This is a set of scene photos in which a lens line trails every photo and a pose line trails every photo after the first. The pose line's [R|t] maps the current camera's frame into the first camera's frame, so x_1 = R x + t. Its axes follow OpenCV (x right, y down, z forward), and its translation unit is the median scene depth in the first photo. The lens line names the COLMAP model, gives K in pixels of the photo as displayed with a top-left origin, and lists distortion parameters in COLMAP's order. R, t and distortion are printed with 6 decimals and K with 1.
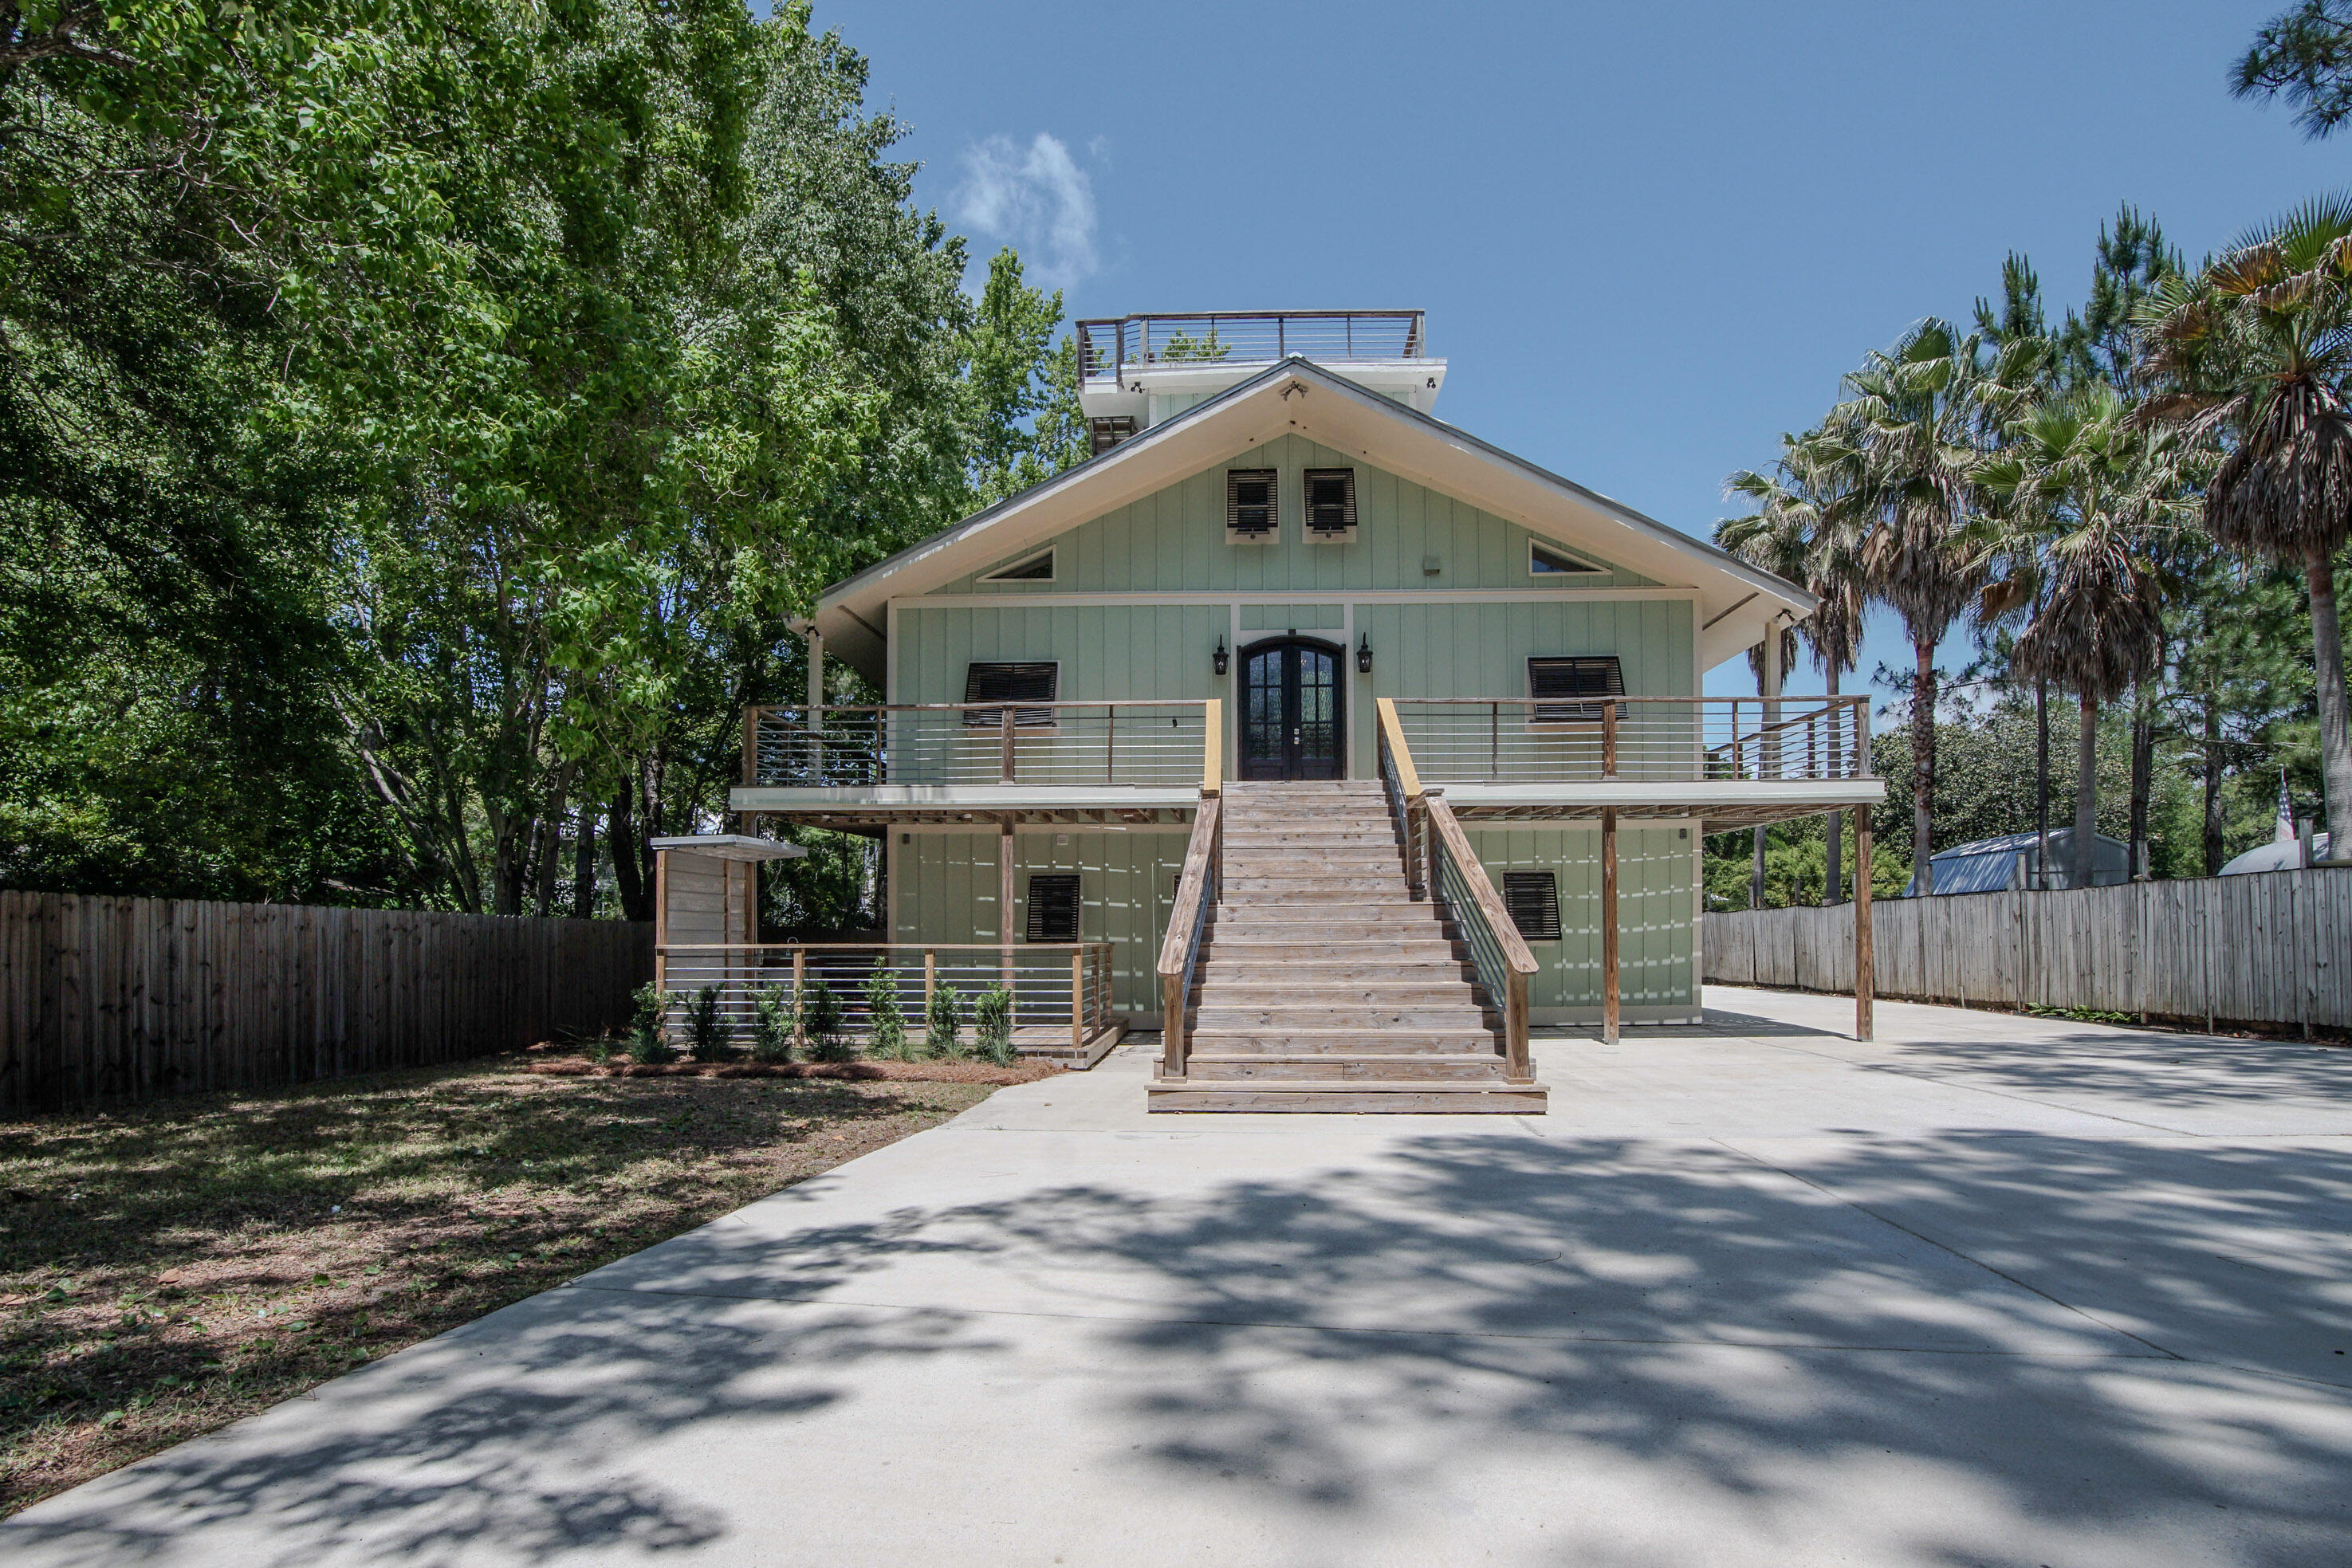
lens RADIAL K [[1328.6, 0, 1184.8], [0, 1328.6, 873.2], [0, 0, 1]] dist [-0.002374, 0.032657]
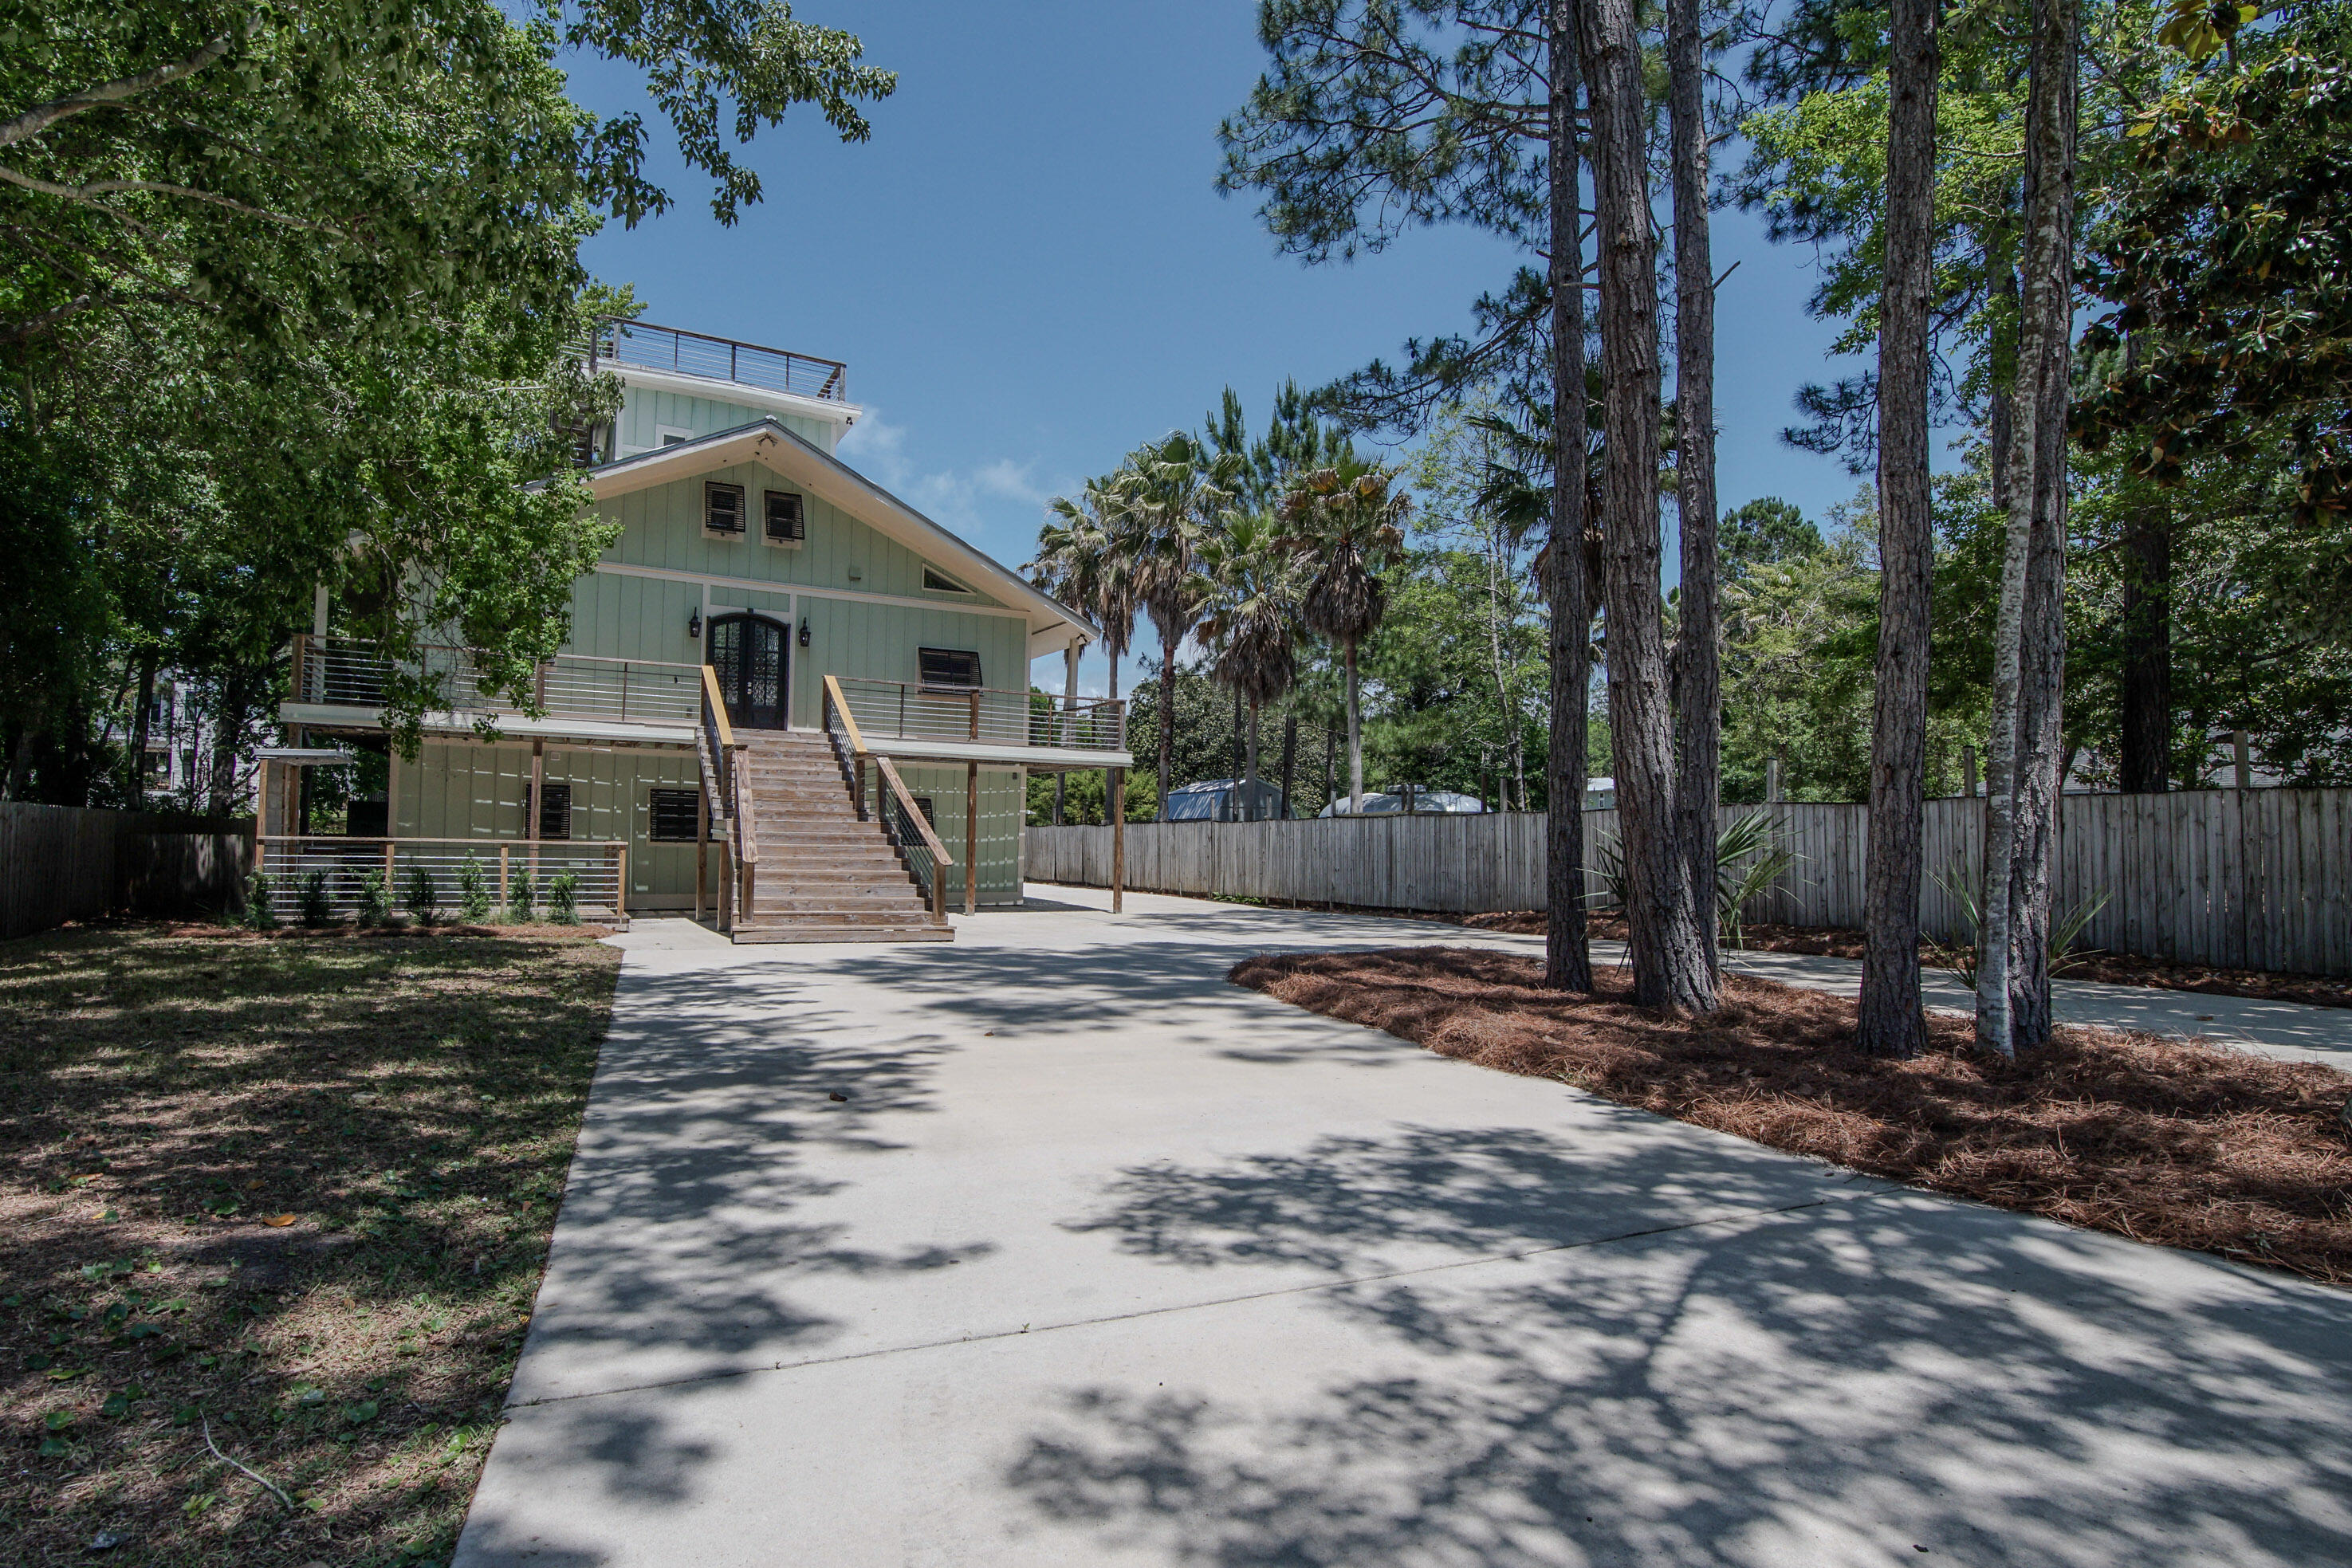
lens RADIAL K [[1079.2, 0, 1177.6], [0, 1079.2, 792.5], [0, 0, 1]] dist [-0.027882, 0.000114]
pose [[0.865131, 0.048065, 0.499237, -0.077961], [-0.049794, 0.998711, -0.009863, -0.010074], [-0.499068, -0.016326, 0.866409, -0.151481]]
